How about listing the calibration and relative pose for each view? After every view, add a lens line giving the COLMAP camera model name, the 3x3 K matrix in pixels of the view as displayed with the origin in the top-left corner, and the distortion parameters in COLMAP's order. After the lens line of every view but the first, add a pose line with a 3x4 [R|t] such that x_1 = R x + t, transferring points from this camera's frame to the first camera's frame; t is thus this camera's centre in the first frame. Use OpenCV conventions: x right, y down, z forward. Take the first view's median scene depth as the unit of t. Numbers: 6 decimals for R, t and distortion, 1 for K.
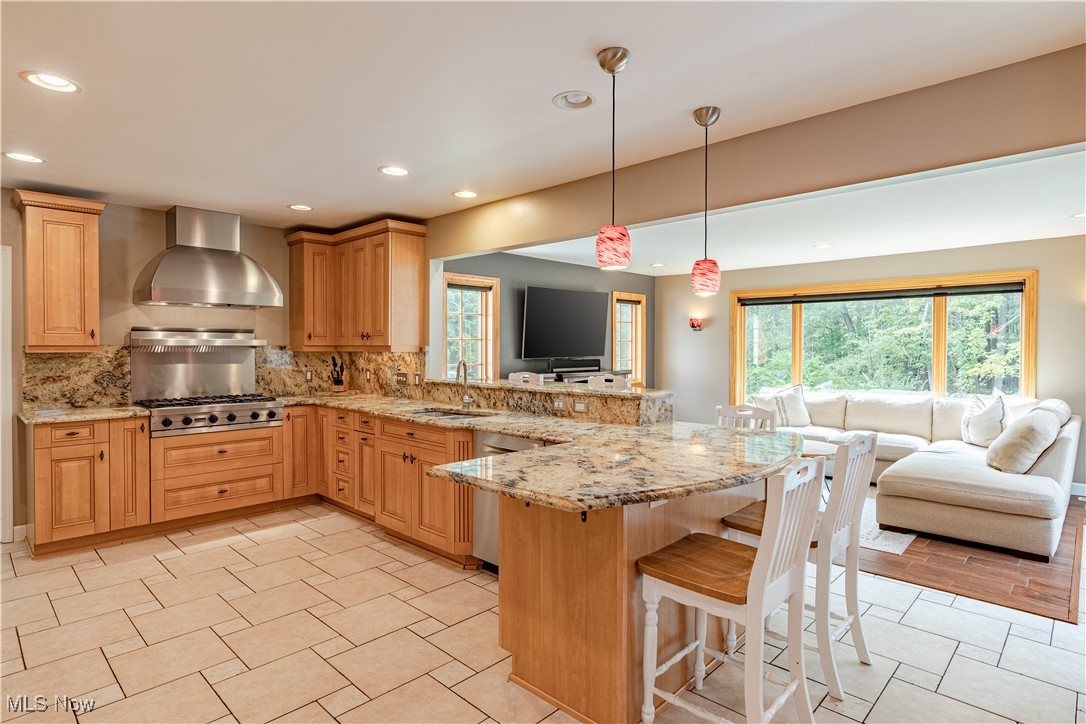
lens RADIAL K [[572.6, 0, 542.6], [0, 572.6, 357.6], [0, 0, 1]] dist [0.014239, 0.000209]
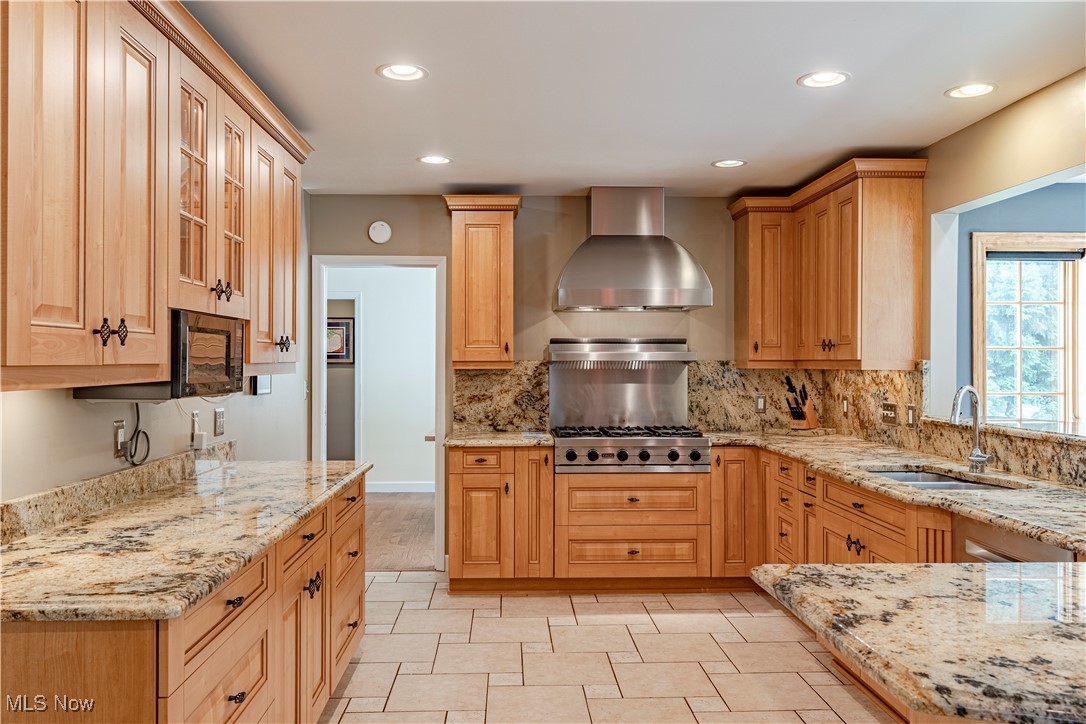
lens RADIAL K [[835.0, 0, 543.0], [0, 835.0, 362.0], [0, 0, 1]] dist [0.007013, -0.001269]
pose [[0.728695, -0.002112, -0.684835, 0.113867], [-0.011140, 0.999826, -0.014937, -0.001080], [0.684747, 0.018514, 0.728545, 0.108583]]
